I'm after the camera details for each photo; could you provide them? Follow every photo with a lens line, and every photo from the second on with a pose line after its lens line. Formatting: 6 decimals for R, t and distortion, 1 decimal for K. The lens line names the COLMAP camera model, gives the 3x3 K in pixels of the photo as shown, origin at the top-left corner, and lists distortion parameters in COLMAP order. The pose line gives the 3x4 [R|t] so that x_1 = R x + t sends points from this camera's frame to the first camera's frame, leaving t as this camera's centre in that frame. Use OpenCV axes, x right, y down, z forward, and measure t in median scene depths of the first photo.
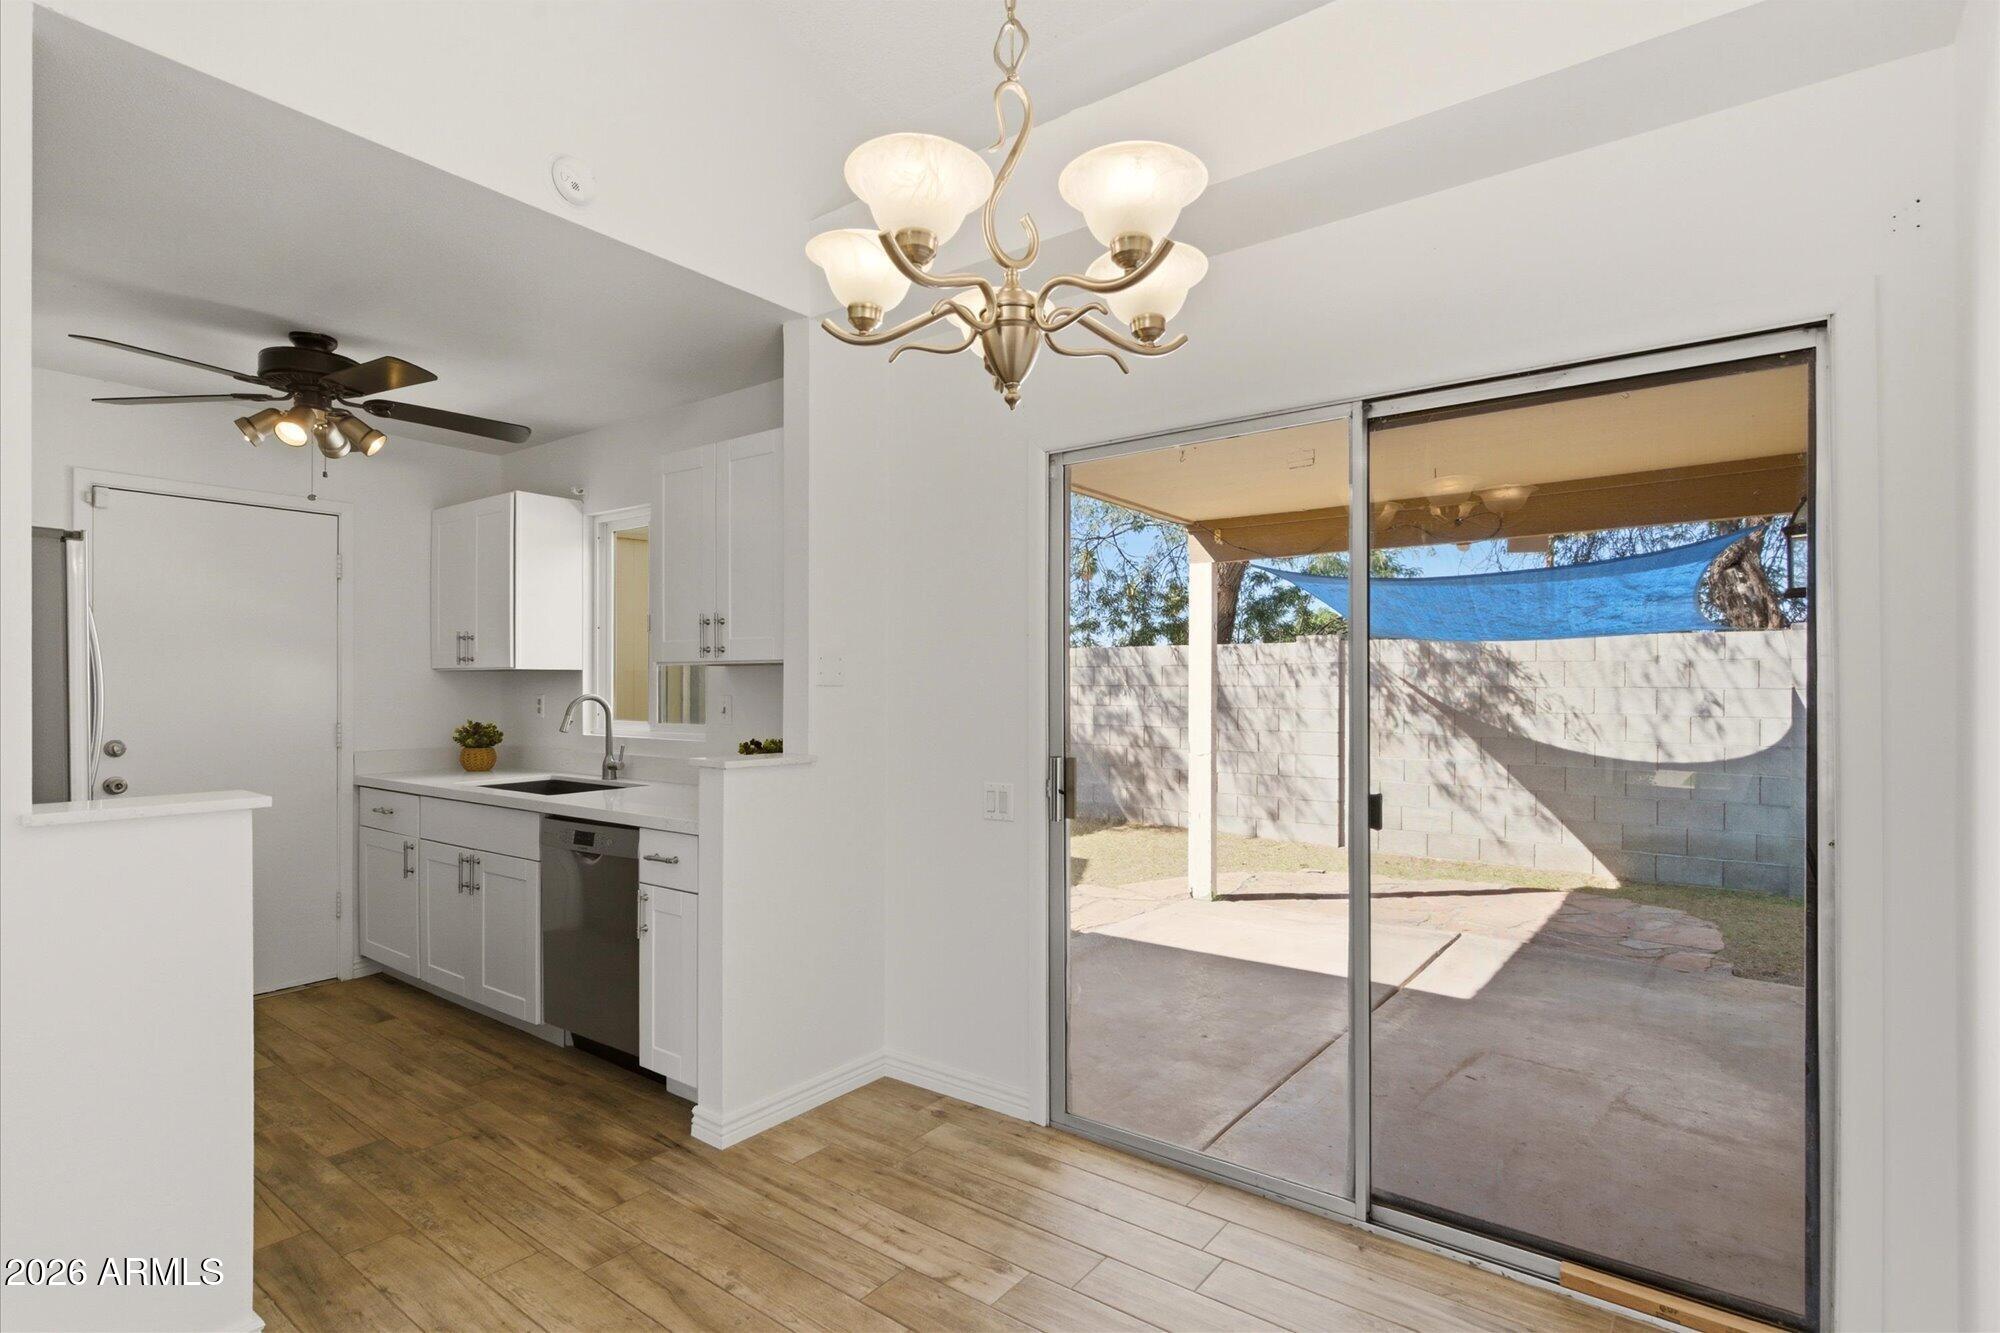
lens RADIAL K [[954.1, 0, 1014.3], [0, 954.1, 677.4], [0, 0, 1]] dist [0.002392, -0.001166]
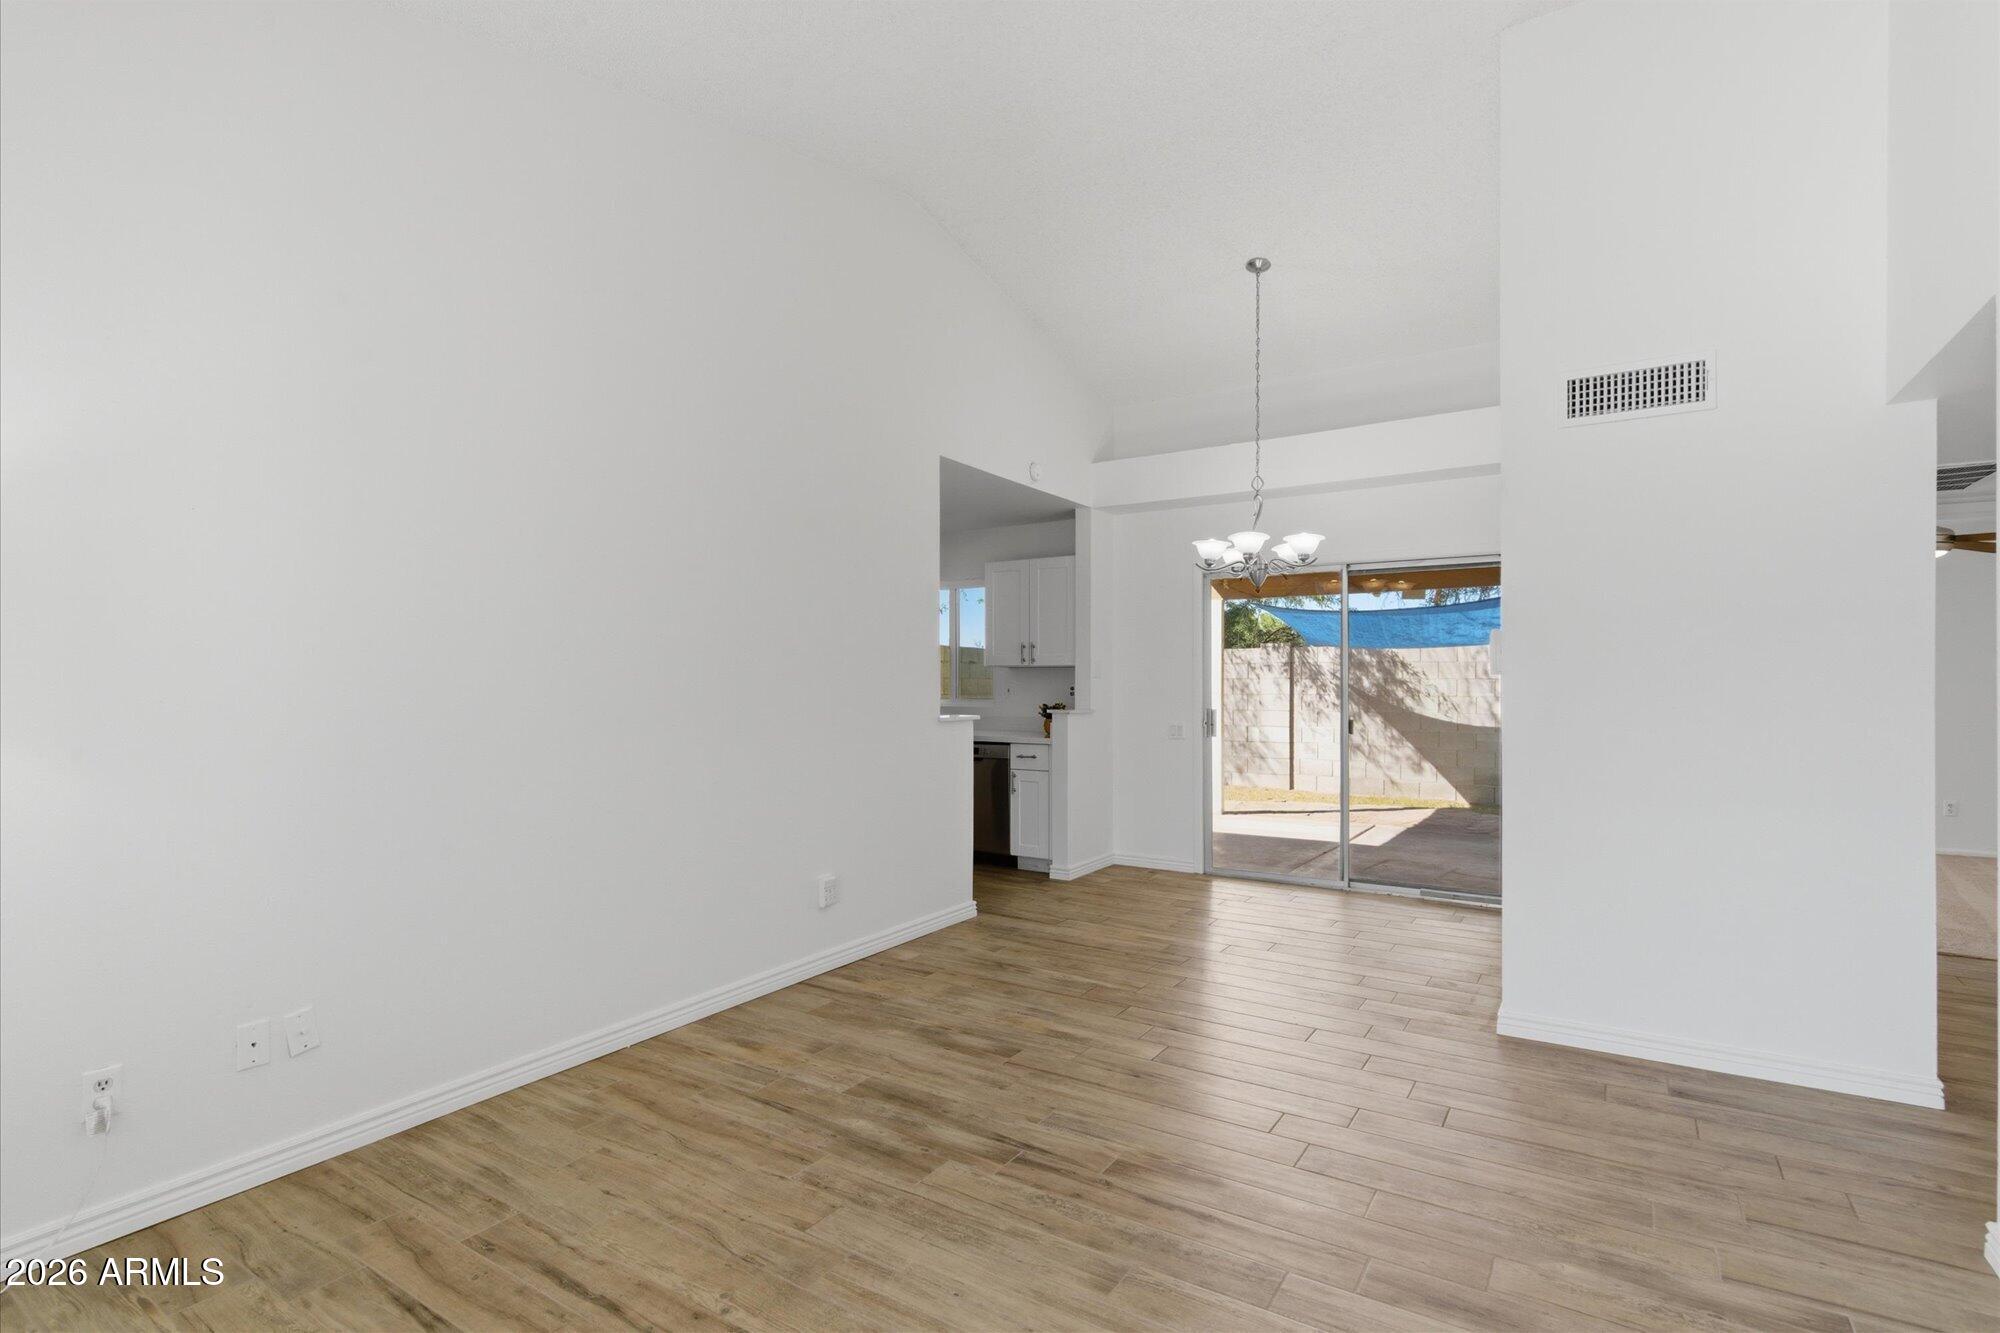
lens RADIAL K [[954.1, 0, 995.2], [0, 954.1, 668.6], [0, 0, 1]] dist [0.002392, -0.001166]
pose [[0.997188, 0.000631, 0.074944, -0.393790], [-0.000377, 0.999994, -0.003400, -0.002189], [-0.074946, 0.003362, 0.997182, -0.759664]]
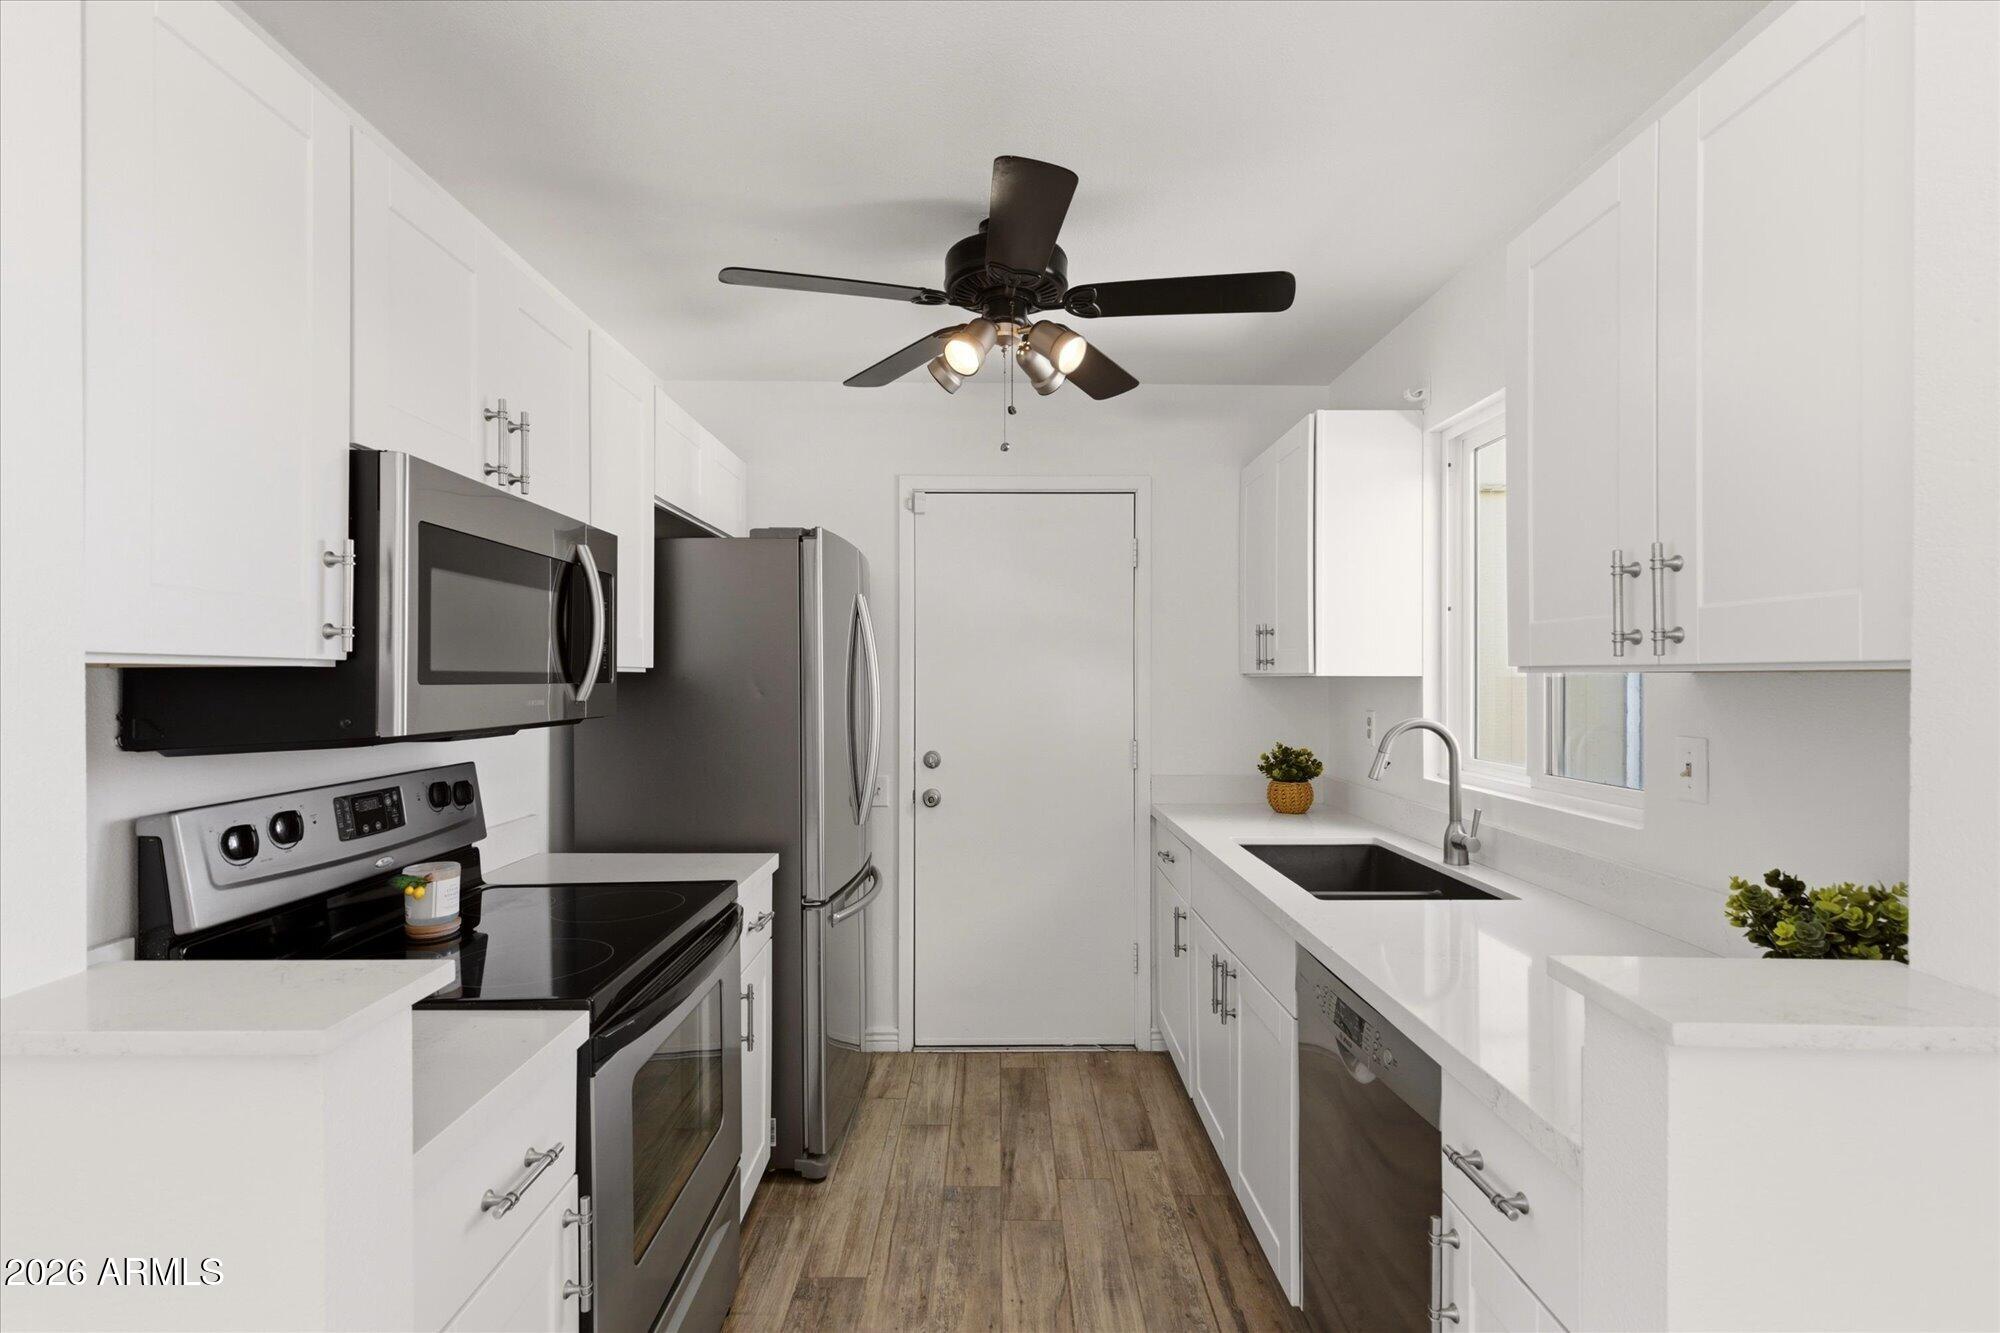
lens RADIAL K [[954.1, 0, 956.7], [0, 954.1, 676.5], [0, 0, 1]] dist [0.002392, -0.001166]
pose [[0.574218, -0.000745, -0.818702, -0.111955], [0.004142, 0.999989, 0.001995, -0.009951], [0.818692, -0.004536, 0.574215, 0.385840]]
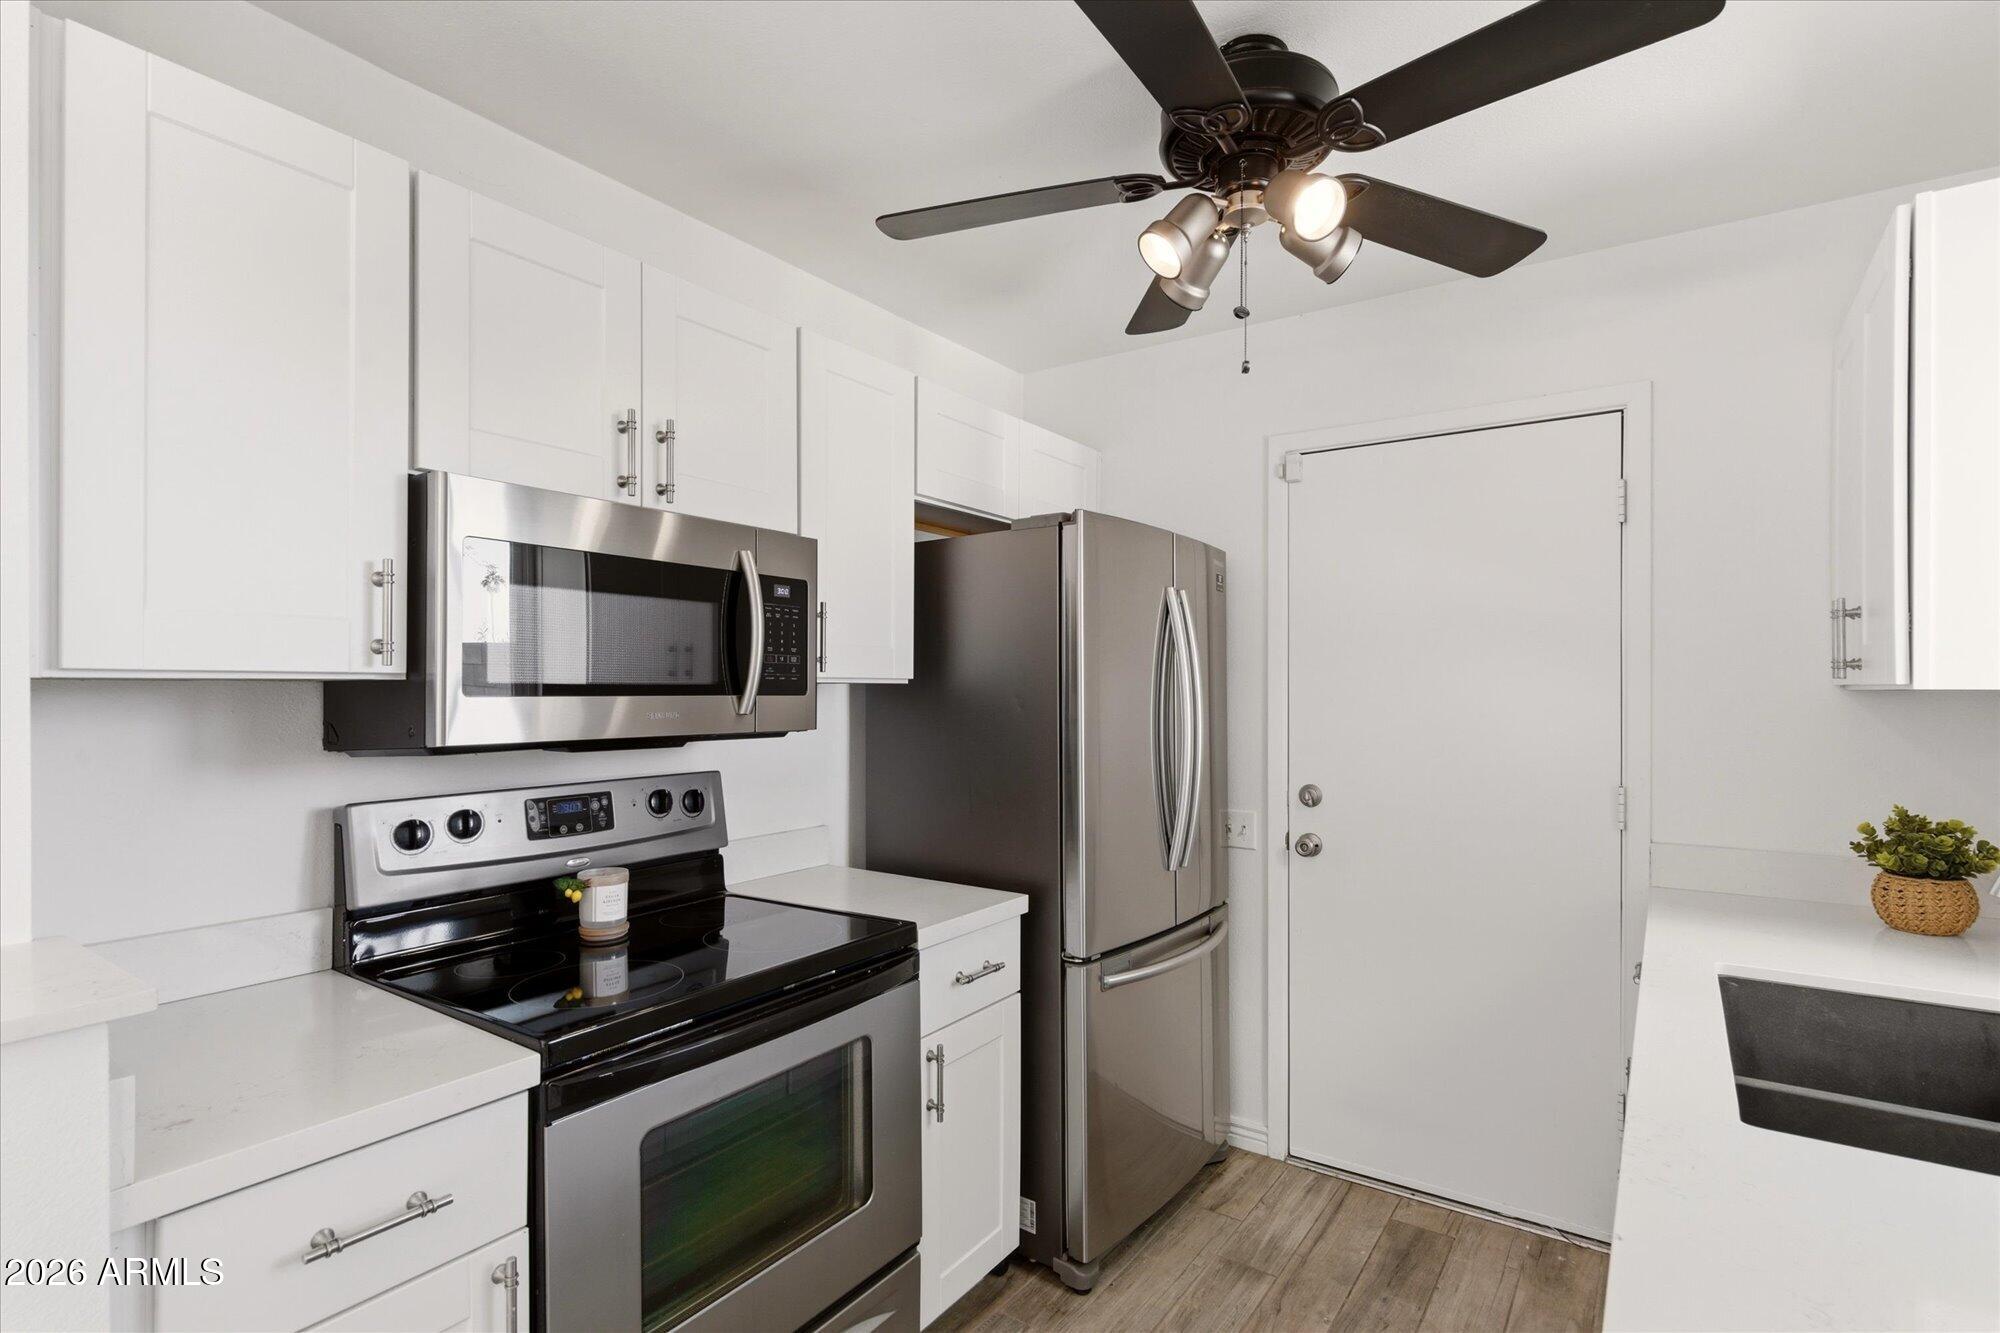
lens RADIAL K [[954.1, 0, 1004.3], [0, 954.1, 688.3], [0, 0, 1]] dist [0.002392, -0.001166]
pose [[-0.000005, 0.001191, -0.999999, -0.153806], [0.003455, 0.999993, 0.001191, -0.010048], [0.999994, -0.003455, -0.000009, 0.628396]]
